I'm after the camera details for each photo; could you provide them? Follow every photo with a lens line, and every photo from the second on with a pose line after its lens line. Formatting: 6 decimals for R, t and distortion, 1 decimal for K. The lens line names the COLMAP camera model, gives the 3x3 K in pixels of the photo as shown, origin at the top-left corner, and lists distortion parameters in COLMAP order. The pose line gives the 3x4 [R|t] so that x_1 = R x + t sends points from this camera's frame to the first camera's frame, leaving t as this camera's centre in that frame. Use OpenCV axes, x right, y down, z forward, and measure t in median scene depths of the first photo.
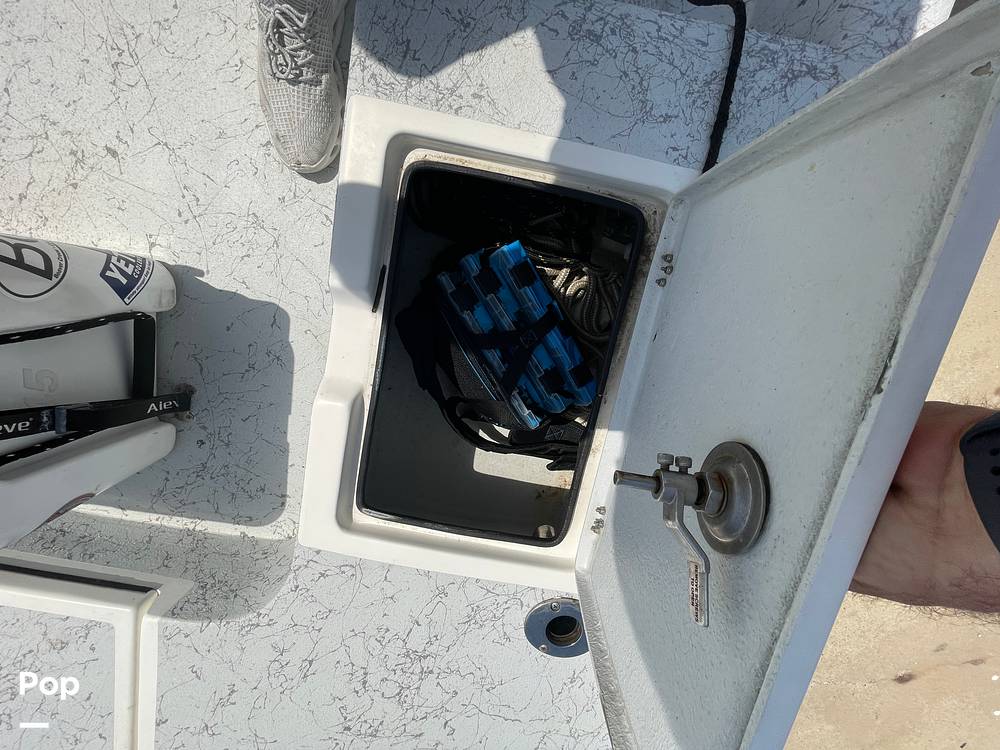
lens RADIAL K [[403.8, 0, 498.8], [0, 403.8, 374.7], [0, 0, 1]] dist [0.000496, -0.000042]
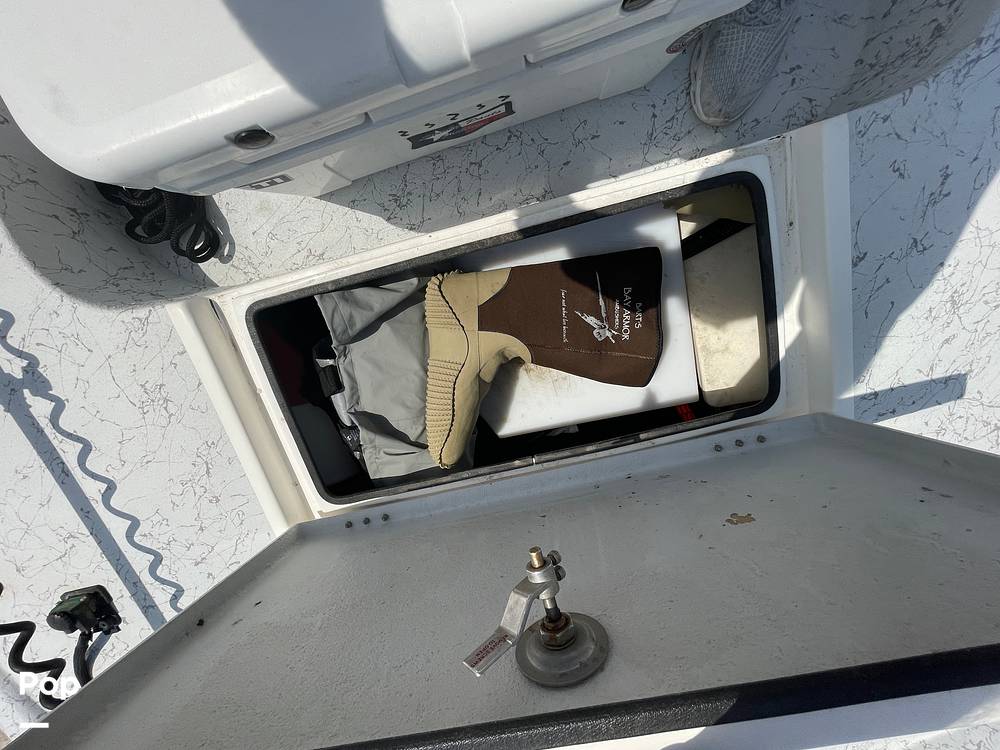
lens RADIAL K [[403.8, 0, 498.3], [0, 403.8, 373.9], [0, 0, 1]] dist [0.000496, -0.000042]
pose [[0.907708, -0.394466, -0.143047, -1.535378], [0.406461, 0.911258, 0.066322, 0.721001], [0.104191, -0.118344, 0.987491, 0.030124]]
